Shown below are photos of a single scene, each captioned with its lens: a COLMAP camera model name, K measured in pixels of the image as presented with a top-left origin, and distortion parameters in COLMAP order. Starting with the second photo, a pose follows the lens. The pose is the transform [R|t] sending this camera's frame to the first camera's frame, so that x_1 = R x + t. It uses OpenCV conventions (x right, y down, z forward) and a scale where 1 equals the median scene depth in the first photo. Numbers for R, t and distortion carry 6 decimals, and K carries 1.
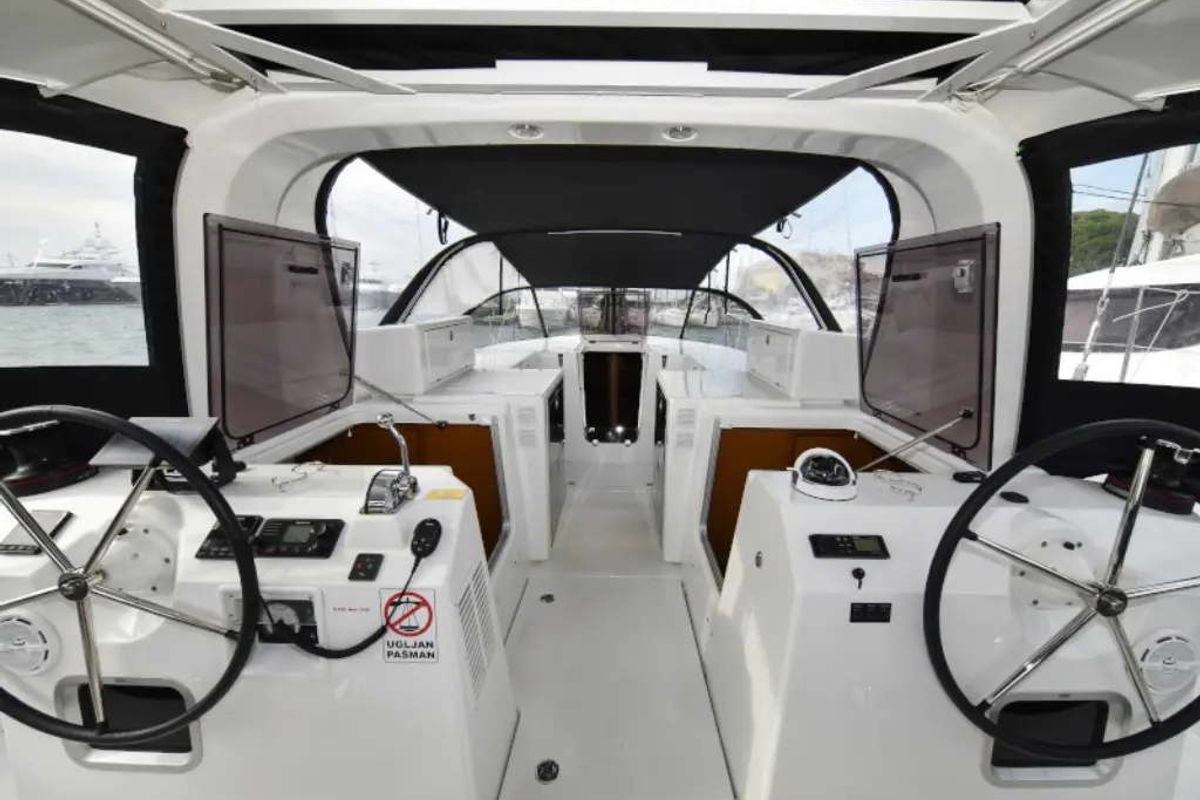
lens RADIAL K [[419.5, 0, 601.9], [0, 419.5, 413.4], [0, 0, 1]] dist [-0.006501, -0.000207]
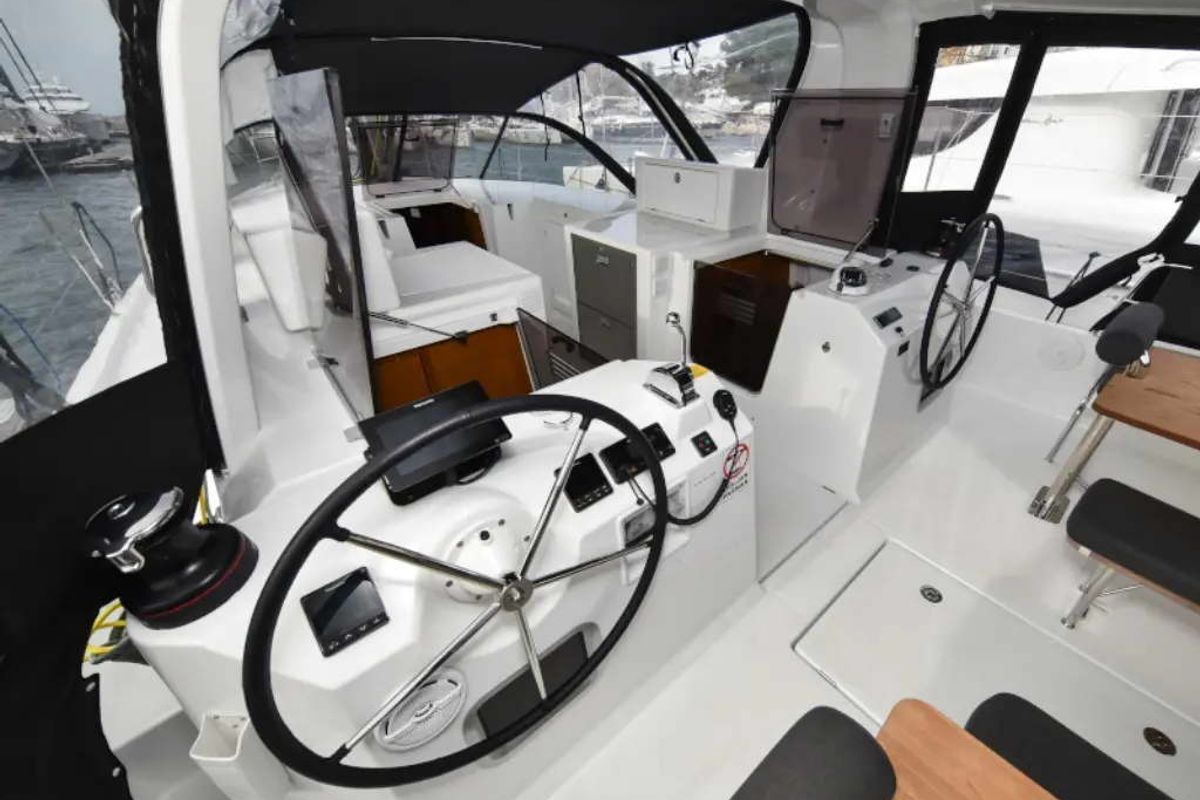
lens RADIAL K [[457.7, 0, 623.6], [0, 457.7, 400.8], [0, 0, 1]] dist [0.008348, 0.000014]
pose [[0.765838, -0.365455, 0.529089, -1.296441], [0.189301, 0.914471, 0.357642, -0.234158], [-0.614539, -0.173738, 0.769518, 0.159094]]
